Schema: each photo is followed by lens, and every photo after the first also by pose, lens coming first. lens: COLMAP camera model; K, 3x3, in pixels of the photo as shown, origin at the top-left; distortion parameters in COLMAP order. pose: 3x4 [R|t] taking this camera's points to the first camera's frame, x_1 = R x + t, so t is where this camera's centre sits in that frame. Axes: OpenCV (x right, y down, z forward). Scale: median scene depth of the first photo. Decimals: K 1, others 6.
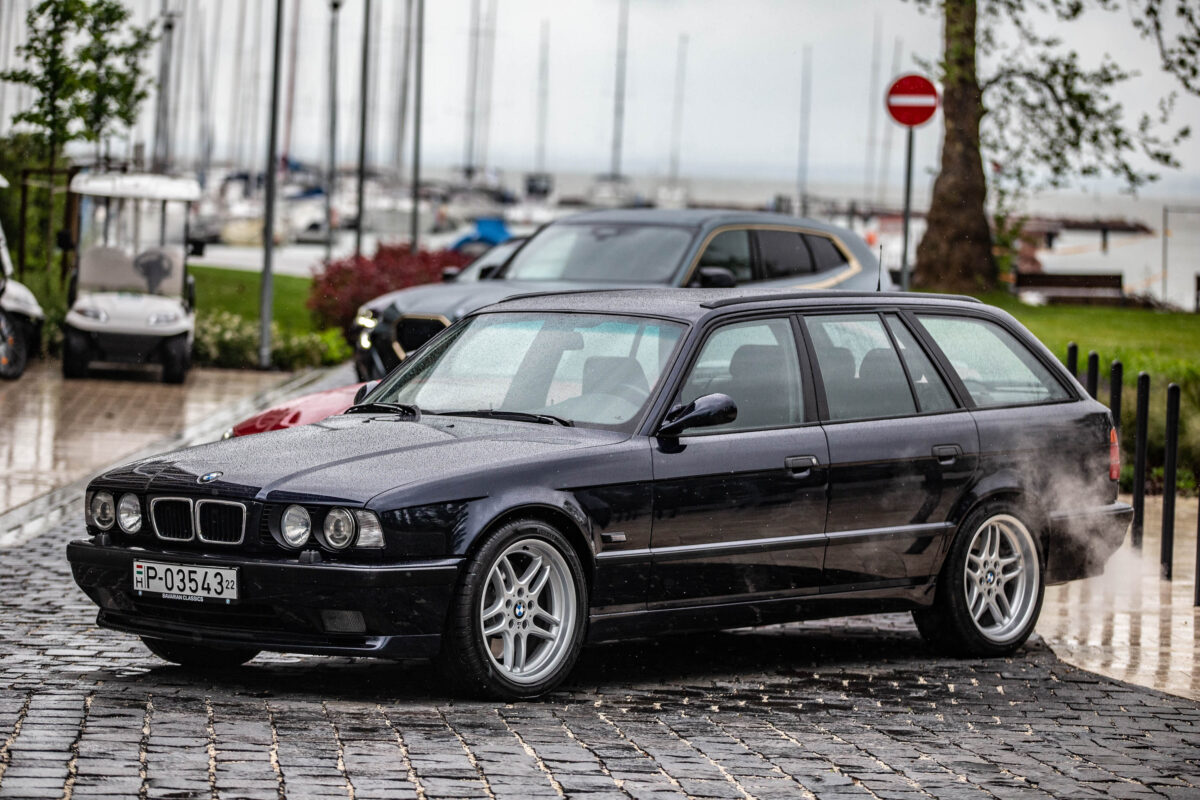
lens RADIAL K [[4505.7, 0, 603.4], [0, 4505.7, 400.8], [0, 0, 1]] dist [0.324487, 0.000000]
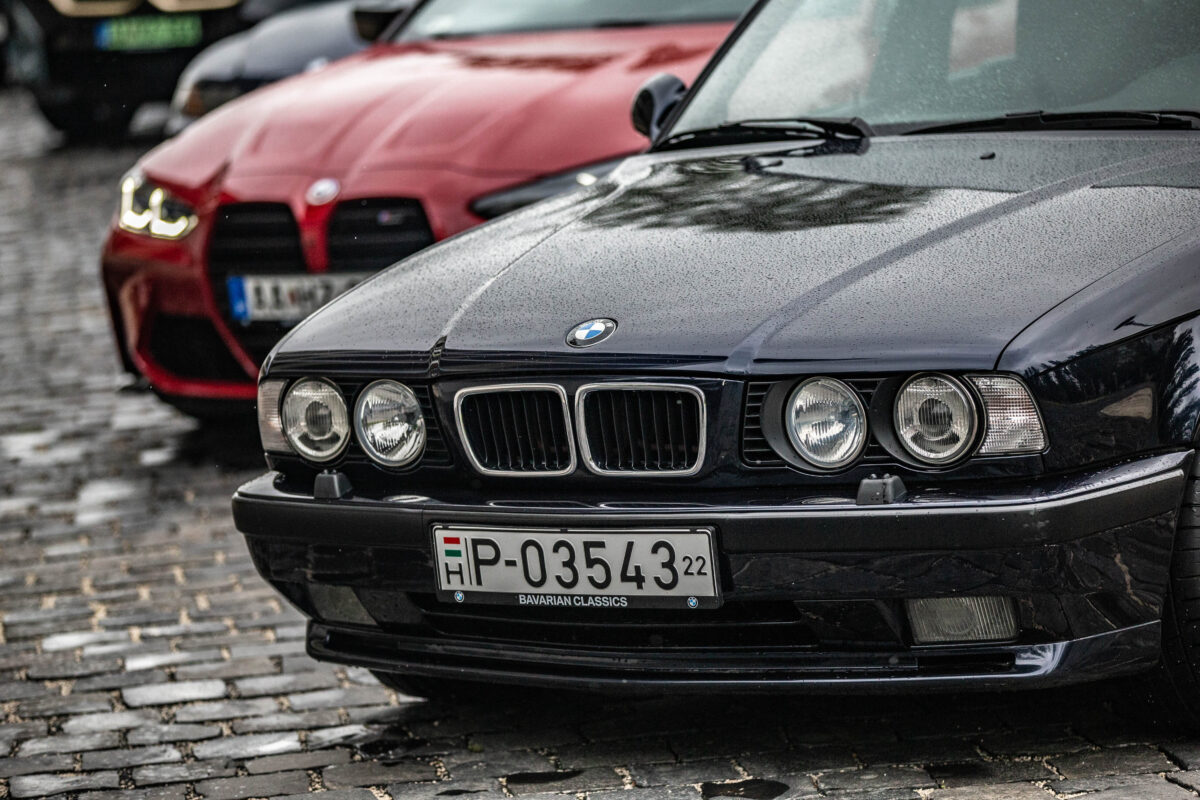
lens RADIAL K [[4892.9, 0, 598.1], [0, 4892.9, 396.0], [0, 0, 1]] dist [0.359364, 0.000000]
pose [[0.981005, -0.116773, 0.154899, -0.152223], [0.103136, 0.990276, 0.093358, -0.021312], [-0.164294, -0.075609, 0.983509, 0.473459]]
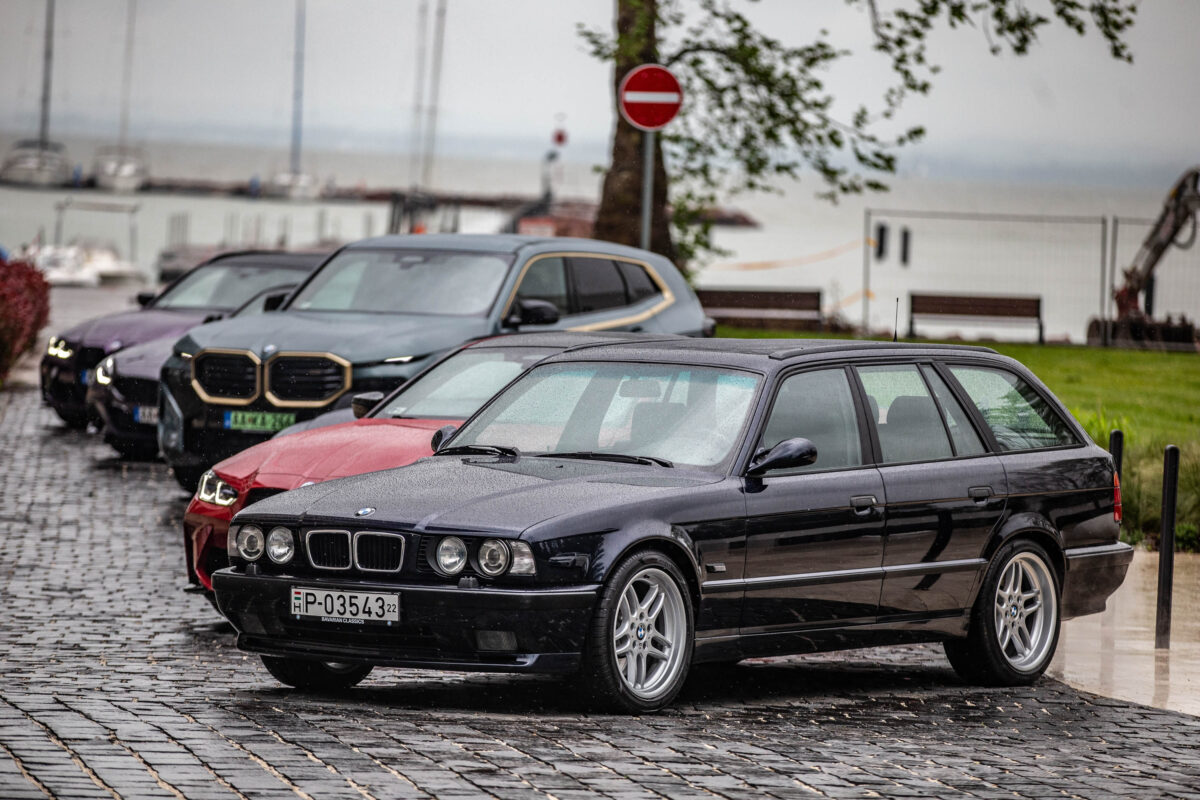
lens RADIAL K [[6290.4, 0, 594.2], [0, 6290.4, 392.1], [0, 0, 1]] dist [1.406432, 0.000000]
pose [[0.994093, 0.004590, 0.108431, -0.184481], [-0.003694, 0.999957, -0.008463, 0.000384], [-0.108465, 0.008012, 0.994068, -0.504003]]
